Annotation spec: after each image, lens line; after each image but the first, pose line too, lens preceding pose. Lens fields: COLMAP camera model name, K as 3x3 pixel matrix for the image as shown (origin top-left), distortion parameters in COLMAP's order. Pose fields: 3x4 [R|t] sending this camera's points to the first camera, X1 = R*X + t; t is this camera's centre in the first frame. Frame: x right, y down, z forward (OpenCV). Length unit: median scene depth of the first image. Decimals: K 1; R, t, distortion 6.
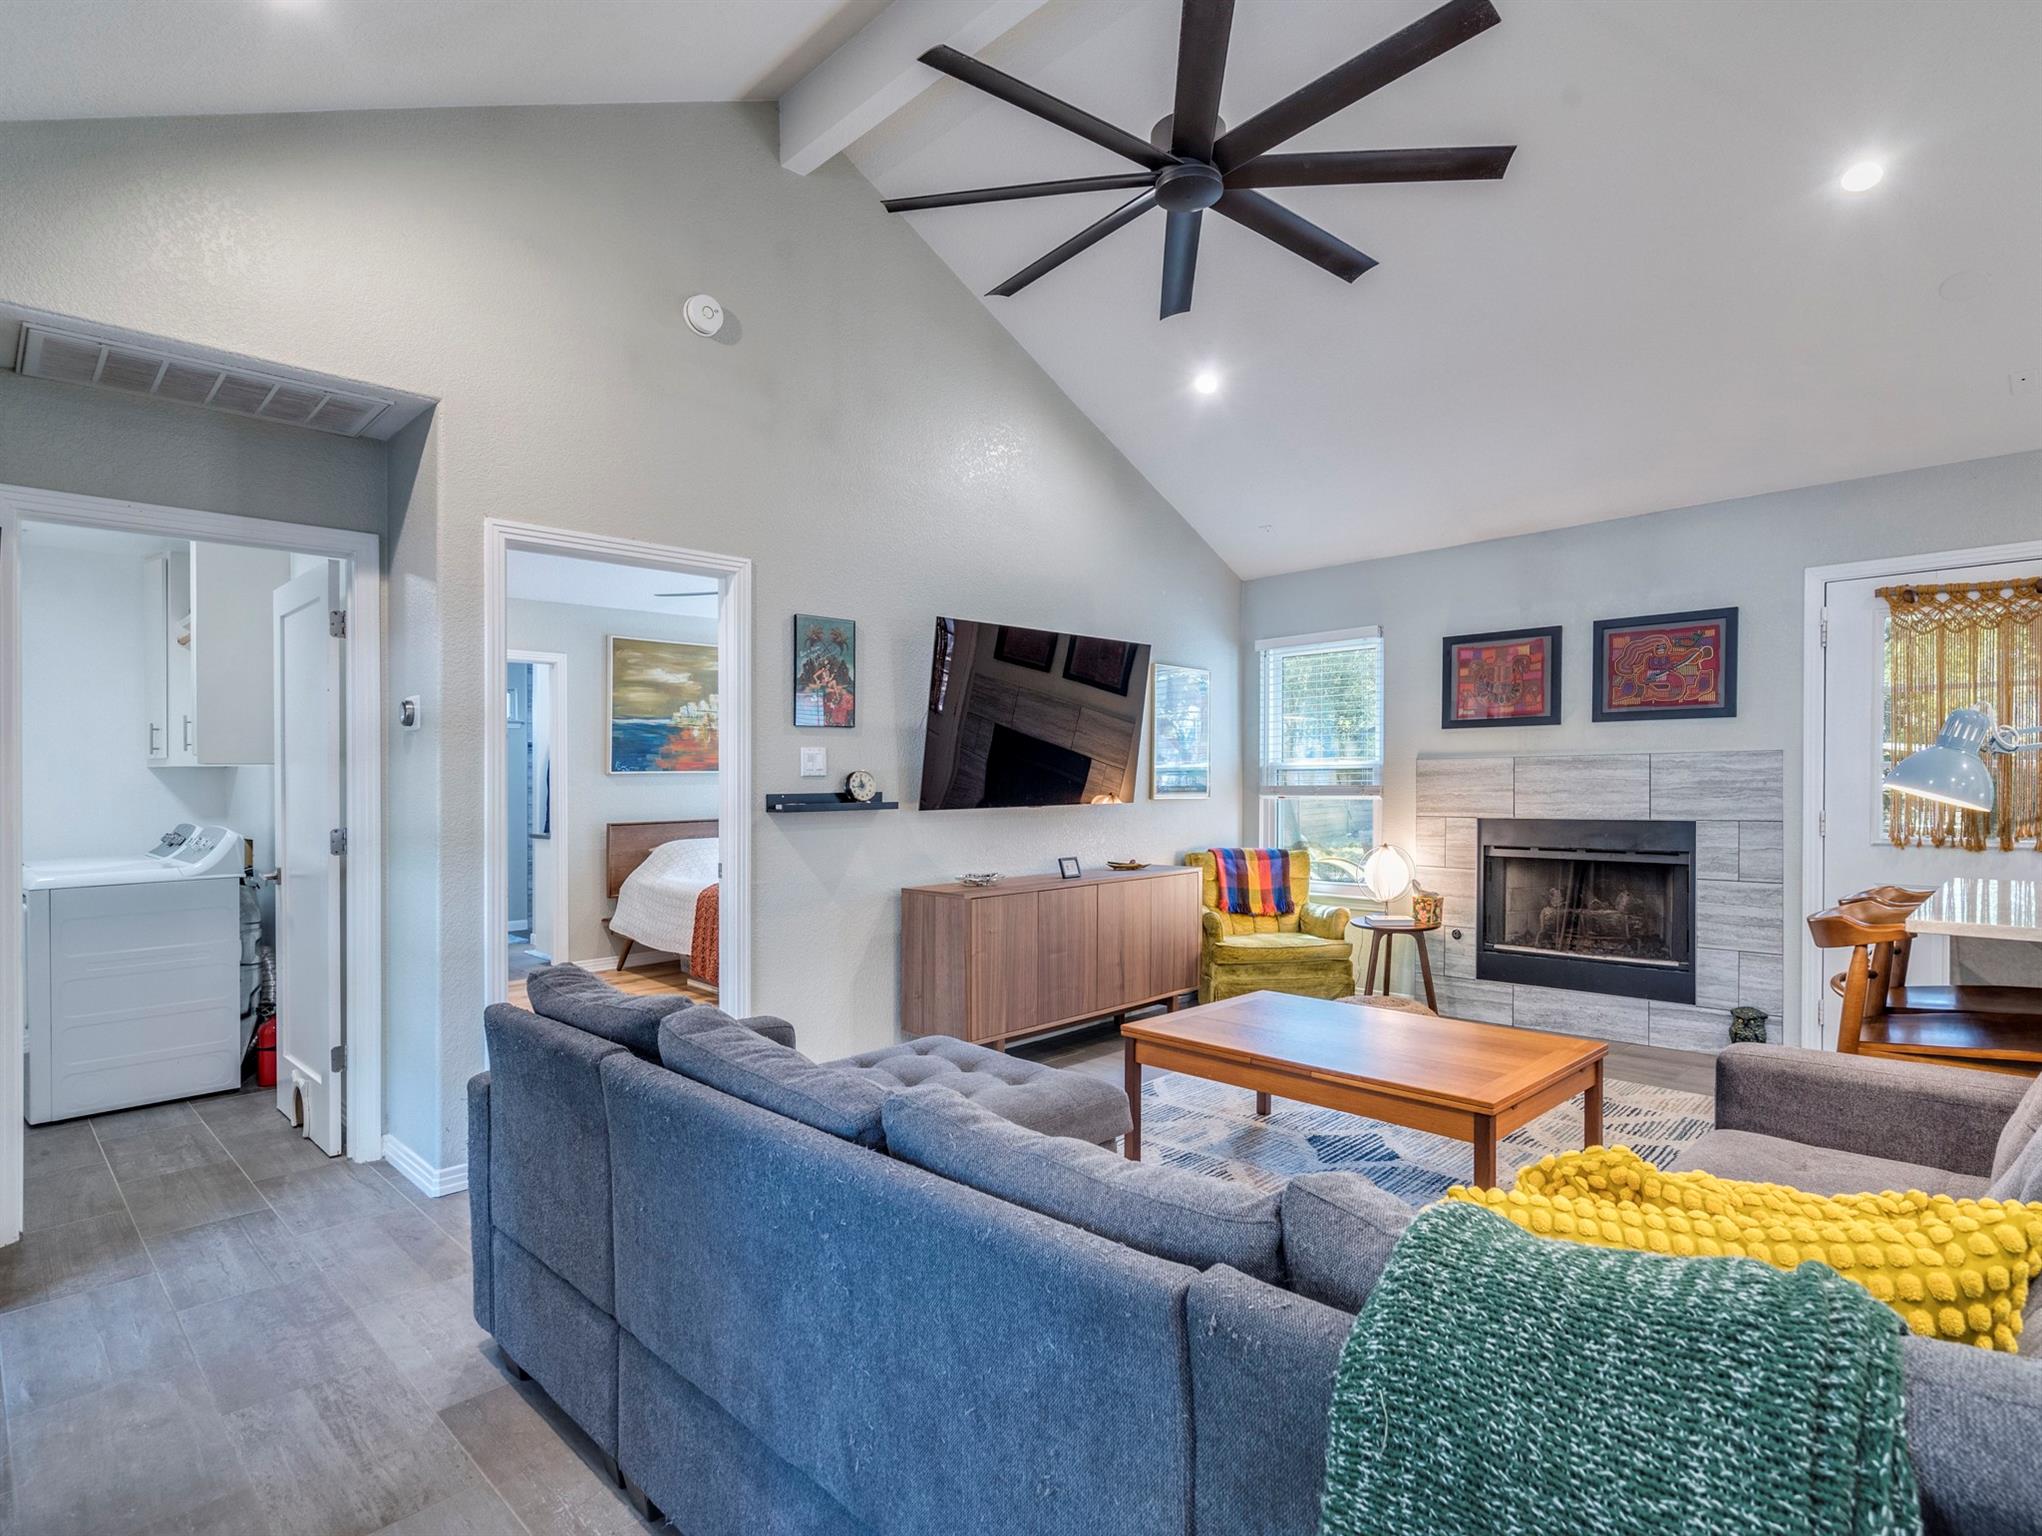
lens RADIAL K [[1080.8, 0, 1021.0], [0, 1080.8, 768.0], [0, 0, 1]] dist [-0.004806, 0.000132]
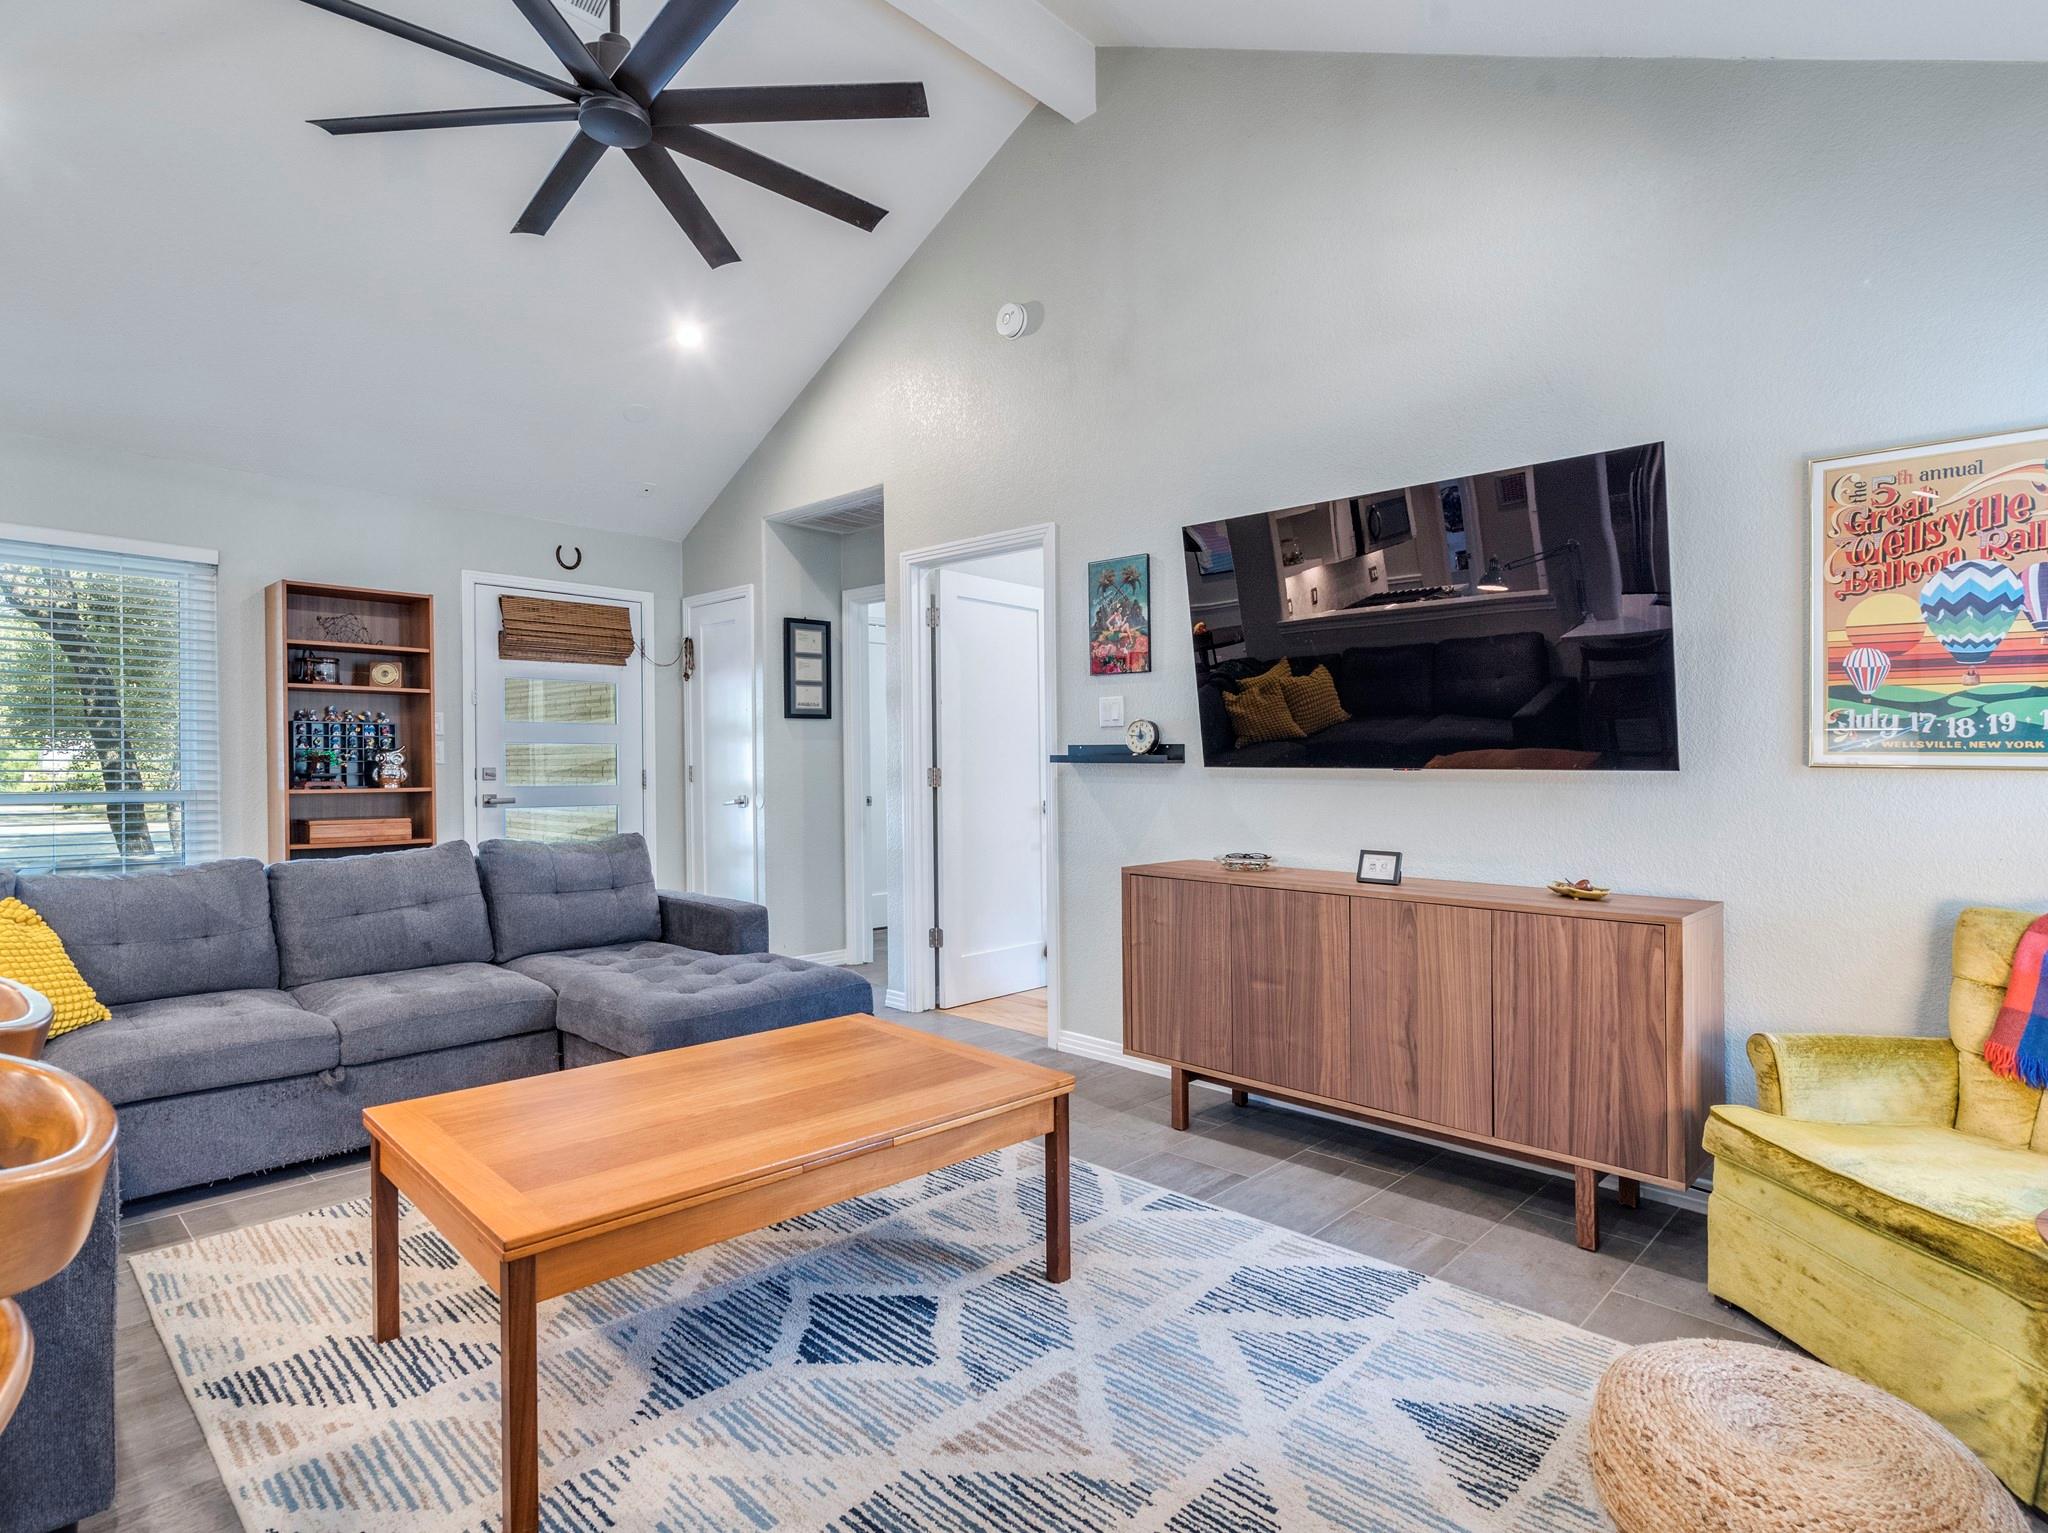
lens RADIAL K [[1070.9, 0, 1033.7], [0, 1070.9, 761.6], [0, 0, 1]] dist [-0.002763, 0.000464]
pose [[0.022166, 0.010683, -0.999697, 1.010851], [0.007006, 0.999917, 0.010841, 0.036737], [0.999730, -0.007245, 0.022089, 1.217553]]
